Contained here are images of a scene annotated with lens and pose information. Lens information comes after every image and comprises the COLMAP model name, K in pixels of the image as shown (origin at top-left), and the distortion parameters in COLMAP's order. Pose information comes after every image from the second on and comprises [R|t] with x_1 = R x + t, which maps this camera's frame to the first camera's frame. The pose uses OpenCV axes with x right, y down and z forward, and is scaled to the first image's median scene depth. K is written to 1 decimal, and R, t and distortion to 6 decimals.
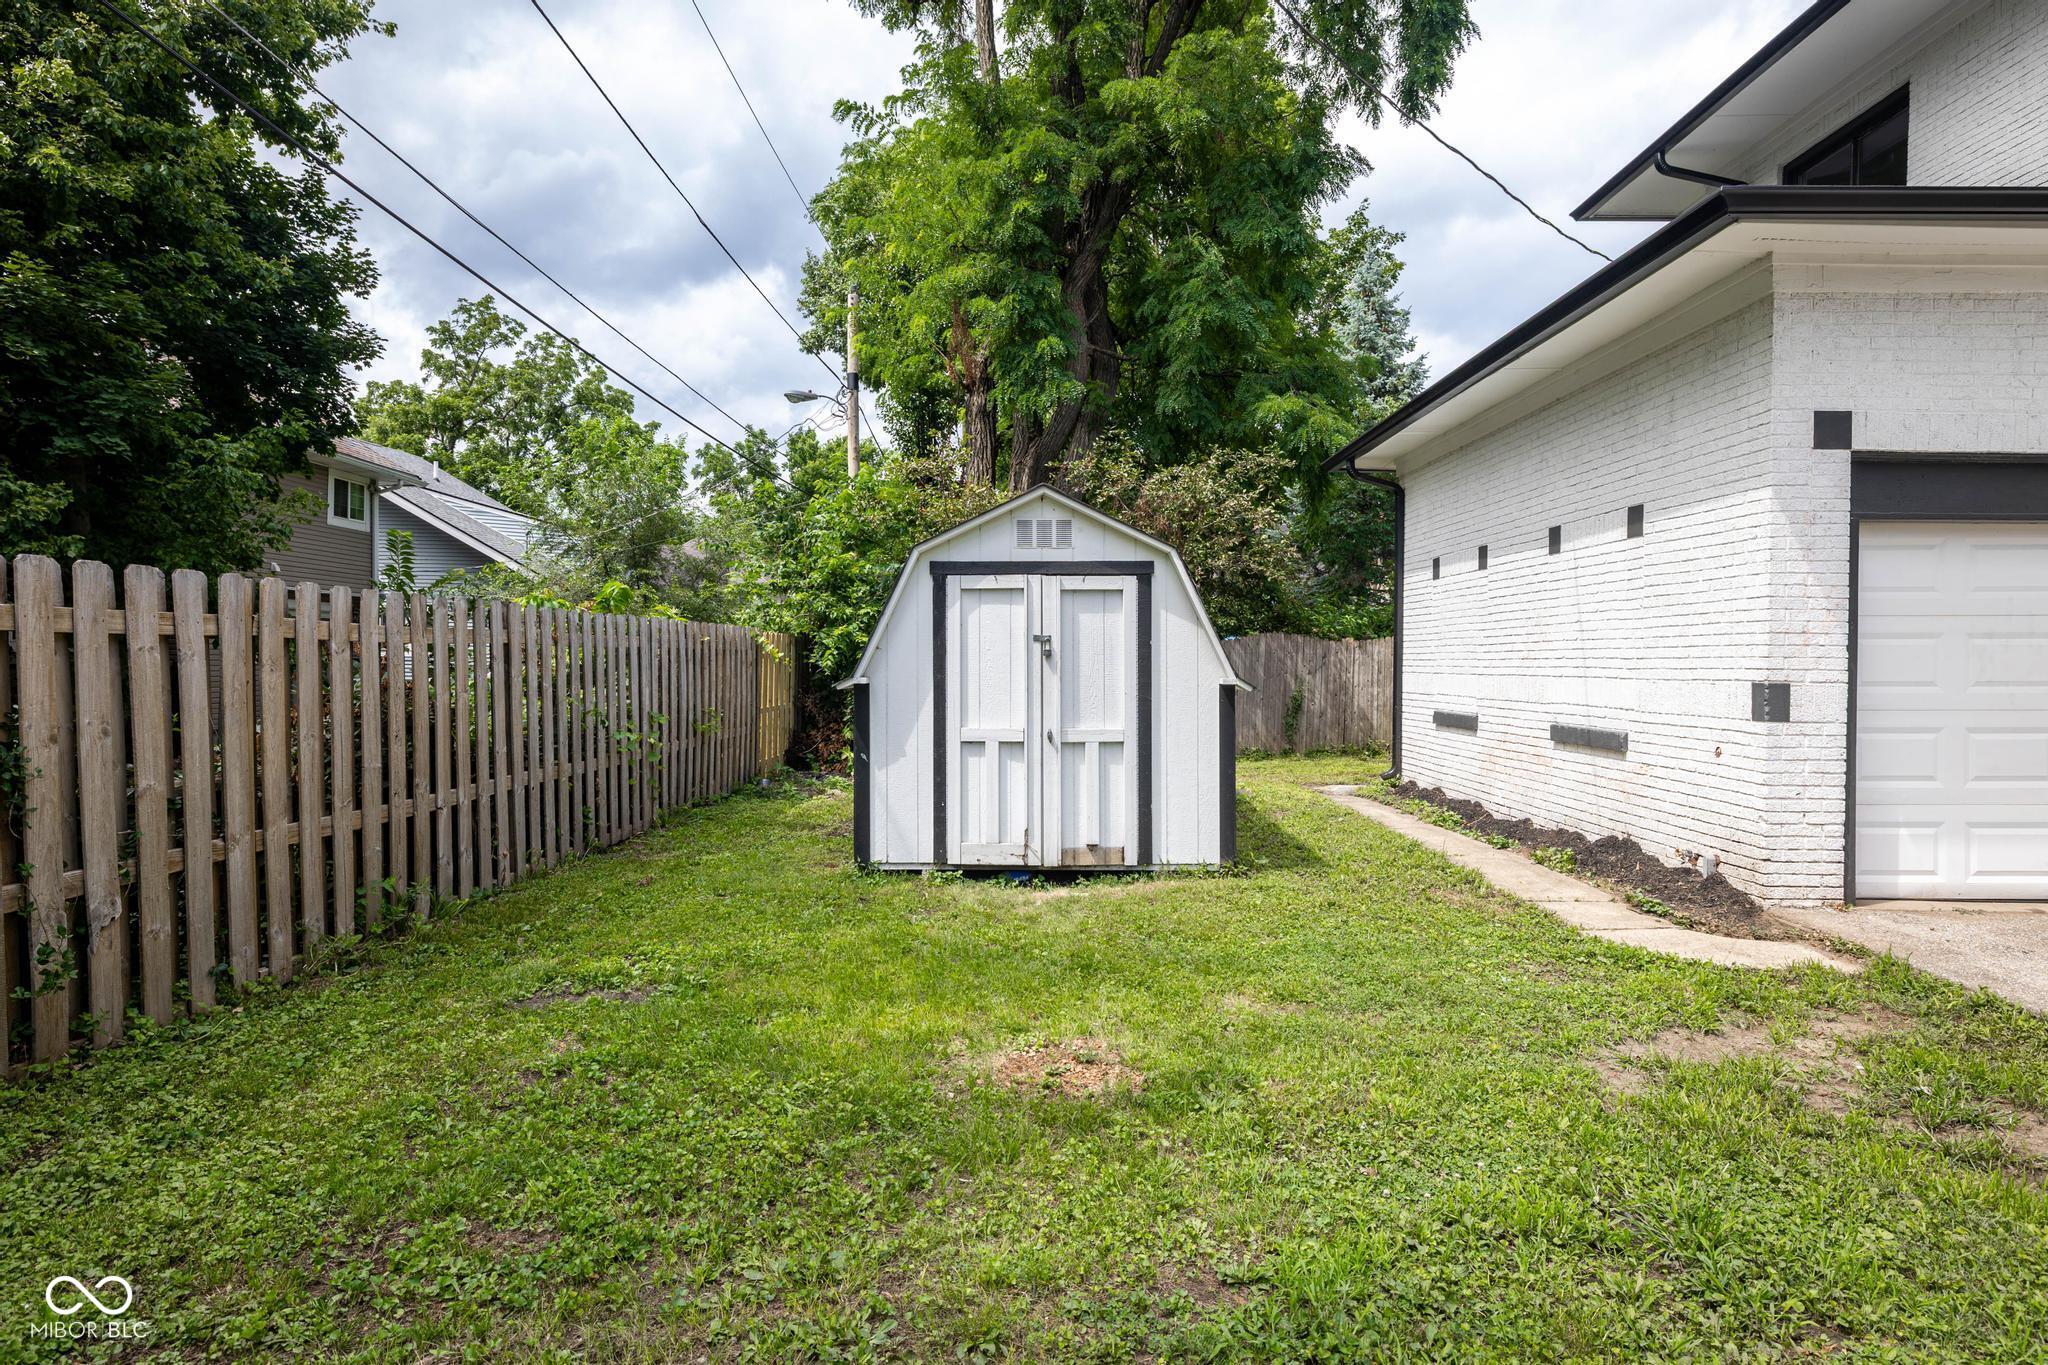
lens RADIAL K [[1146.8, 0, 1012.9], [0, 1146.8, 672.9], [0, 0, 1]] dist [-0.006007, 0.001036]
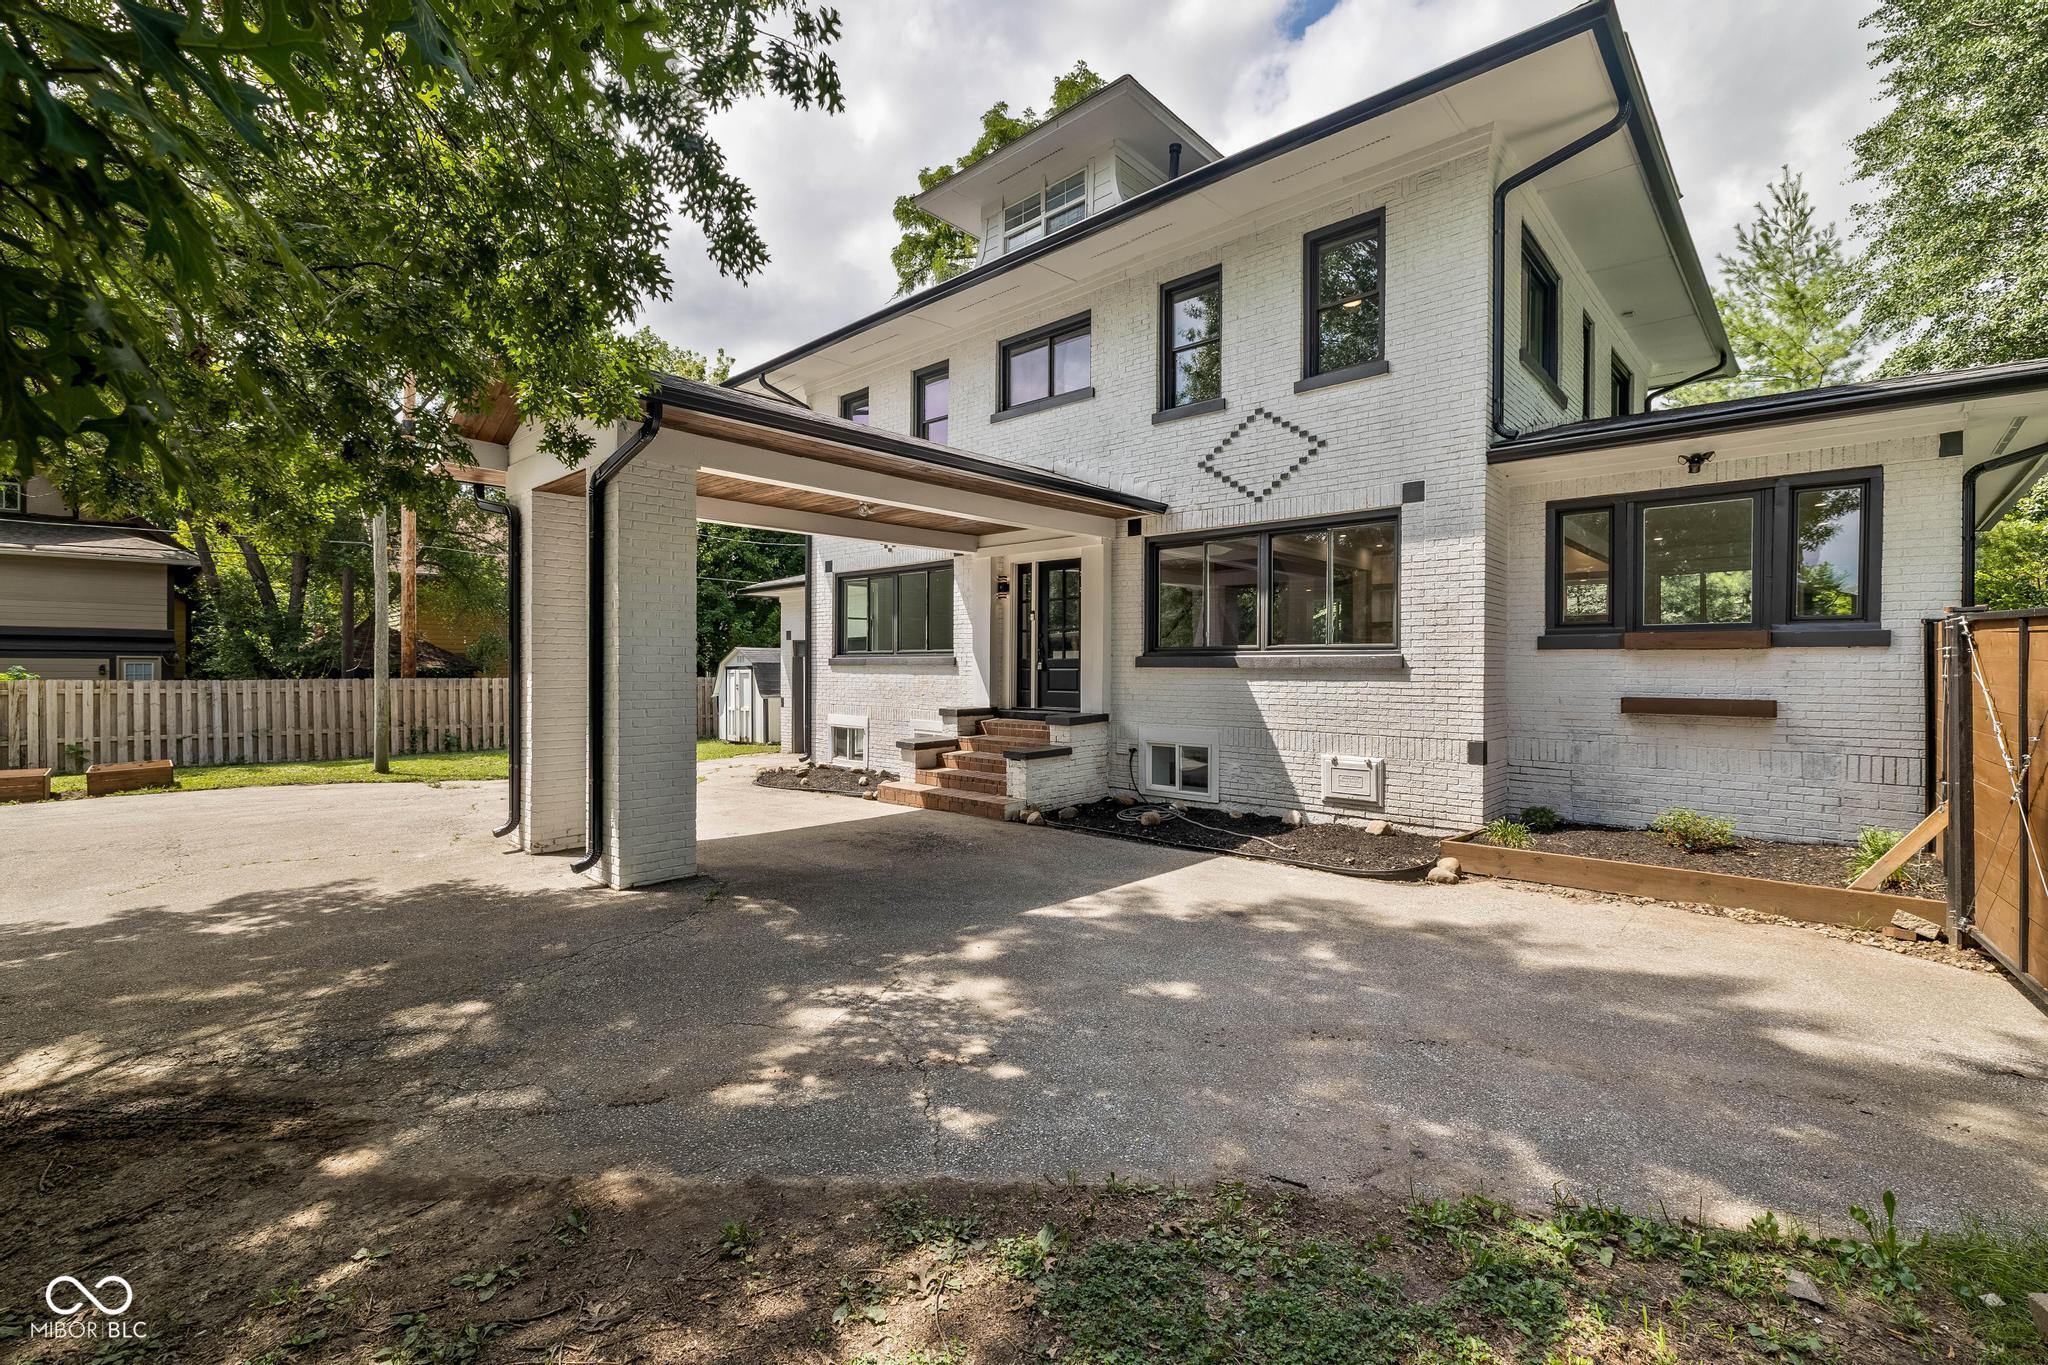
lens RADIAL K [[858.6, 0, 1025.8], [0, 858.6, 665.1], [0, 0, 1]] dist [0.003994, -0.000033]
pose [[0.747274, -0.016376, -0.664315, 2.812217], [0.000973, 0.999722, -0.023551, -0.028149], [0.664516, 0.016953, 0.747082, -0.602936]]
